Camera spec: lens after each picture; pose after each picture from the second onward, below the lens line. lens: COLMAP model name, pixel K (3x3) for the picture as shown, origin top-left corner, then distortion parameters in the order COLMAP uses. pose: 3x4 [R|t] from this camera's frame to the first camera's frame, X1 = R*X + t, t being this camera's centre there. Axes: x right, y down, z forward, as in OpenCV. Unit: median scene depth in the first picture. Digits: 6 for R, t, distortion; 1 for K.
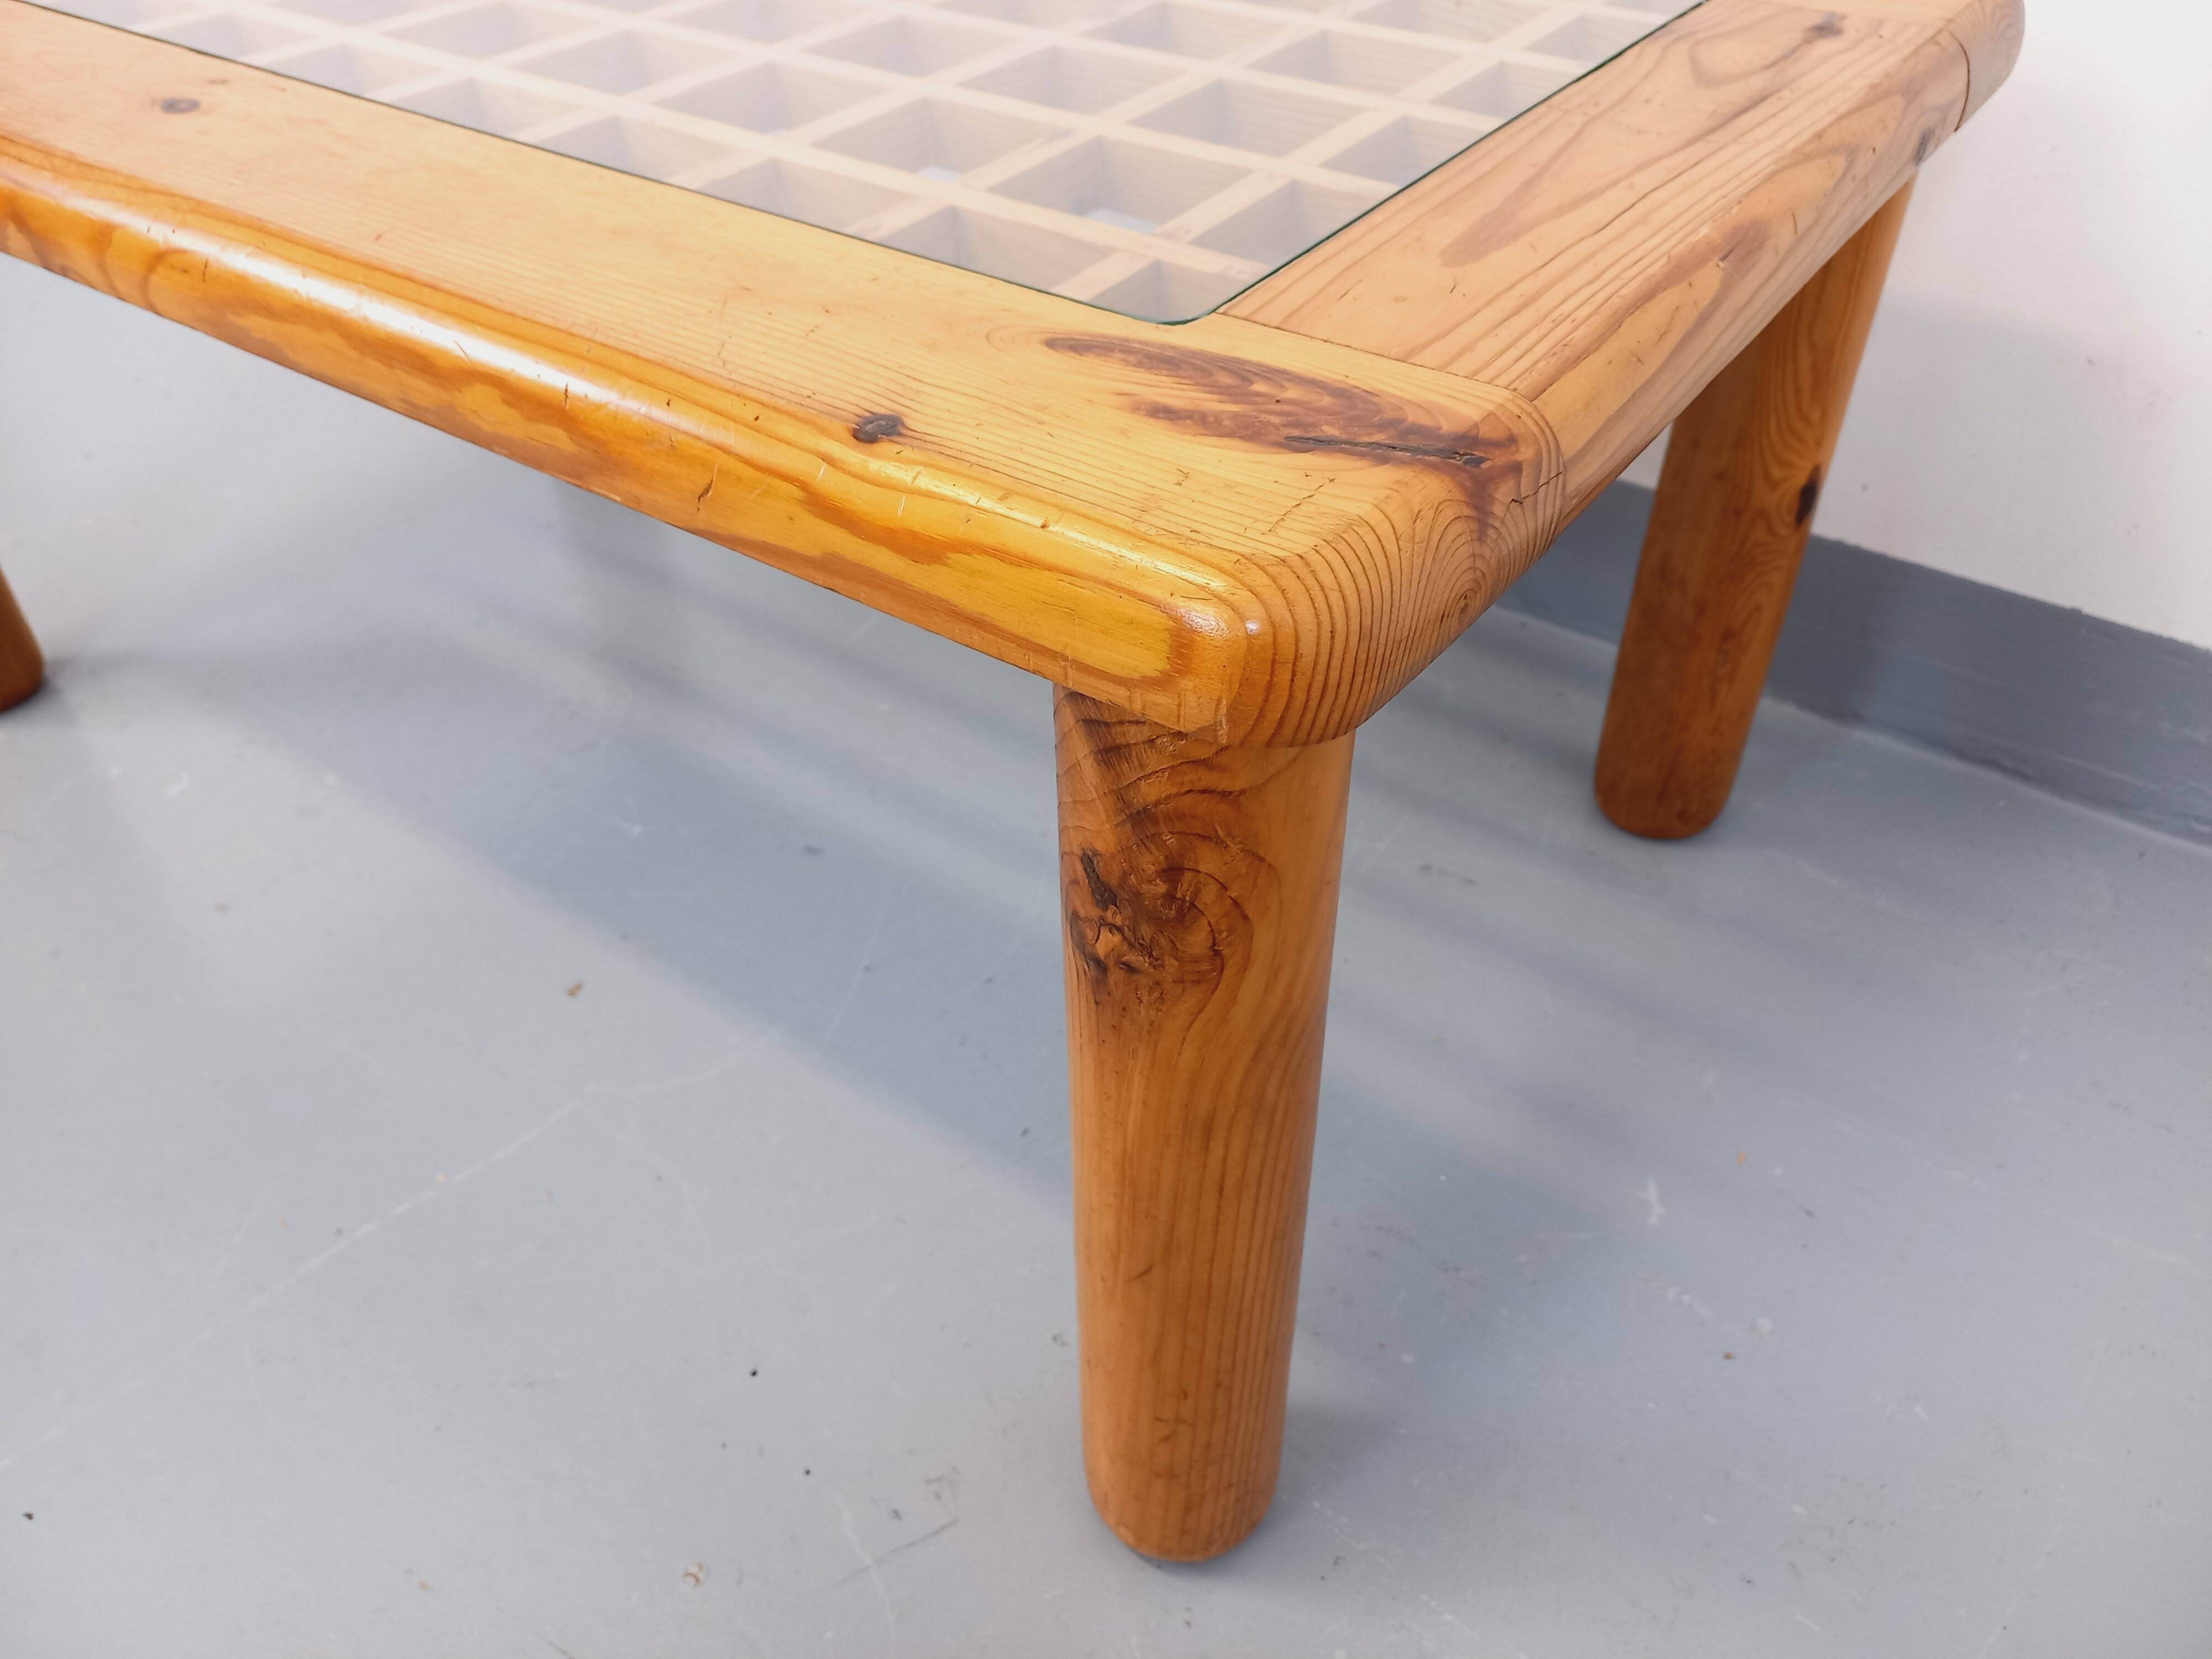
lens RADIAL K [[1645.5, 0, 1106.0], [0, 1645.5, 829.5], [0, 0, 1]] dist [0.025824, -0.009824]
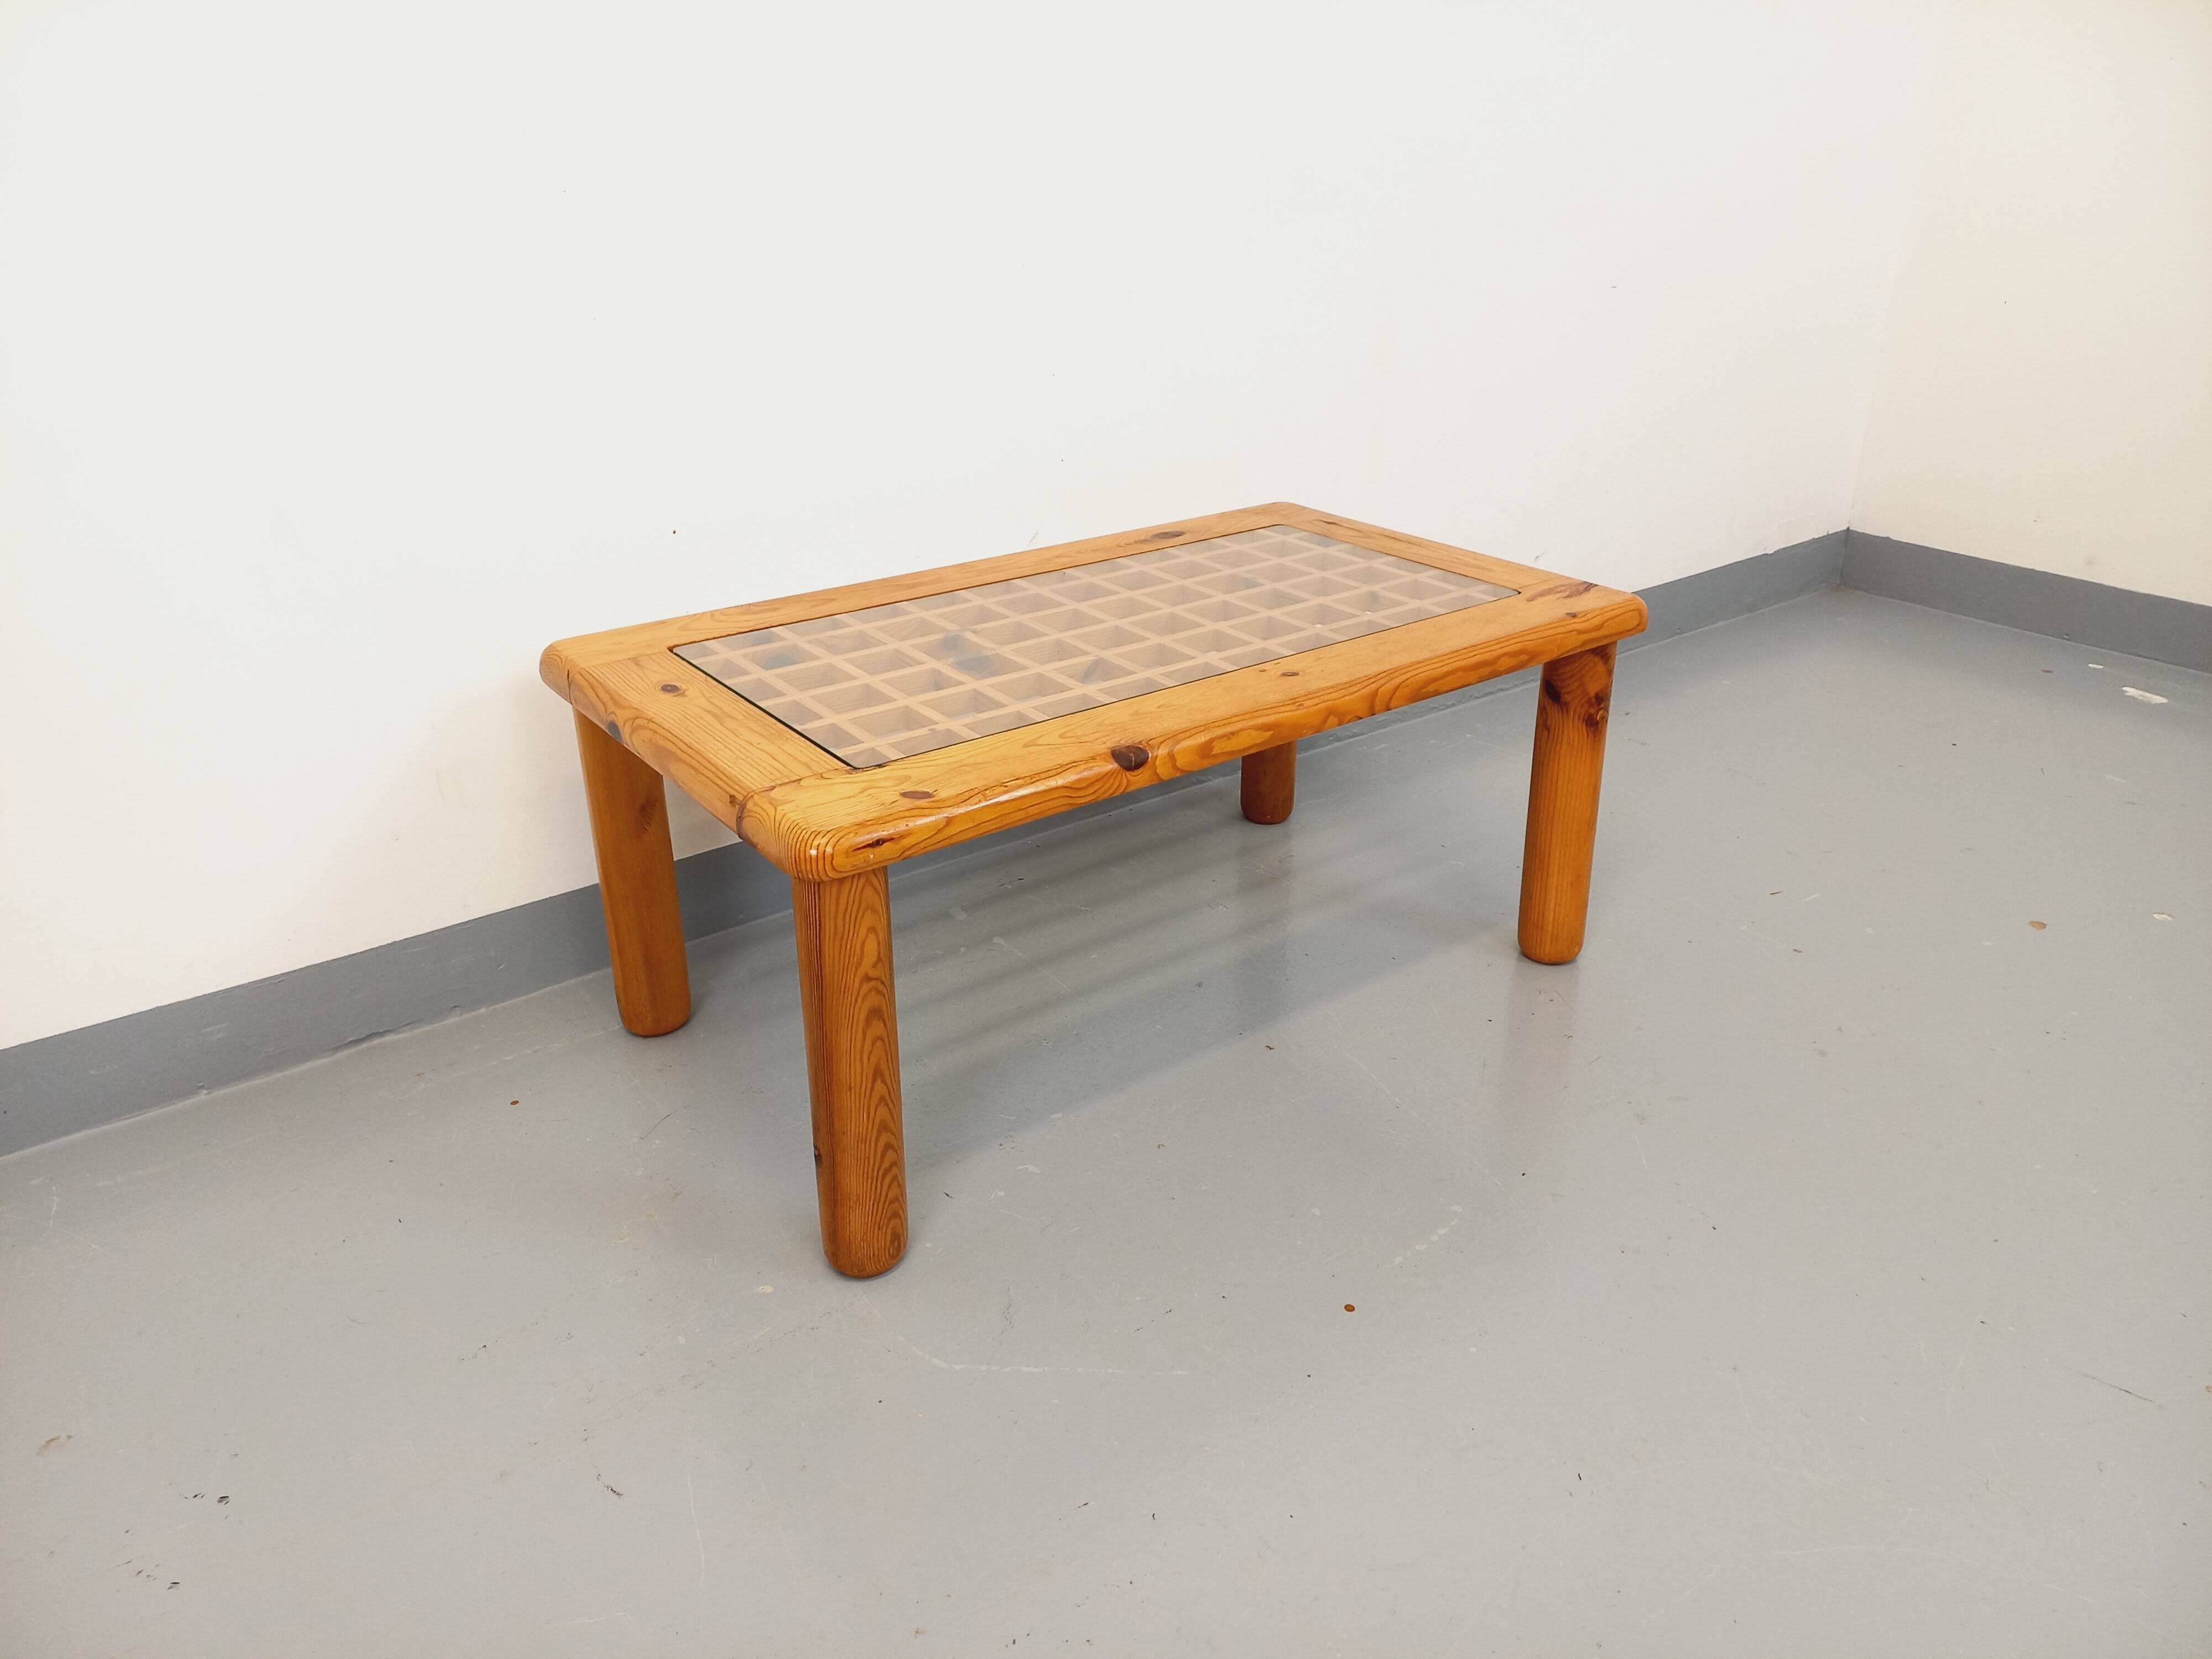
lens RADIAL K [[1595.1, 0, 1104.9], [0, 1595.1, 823.5], [0, 0, 1]] dist [0.104571, -0.128683]
pose [[0.309016, -0.385273, 0.869525, -2.642790], [0.619093, 0.775528, 0.123608, -0.652788], [-0.721964, 0.500121, 0.478170, 0.052818]]
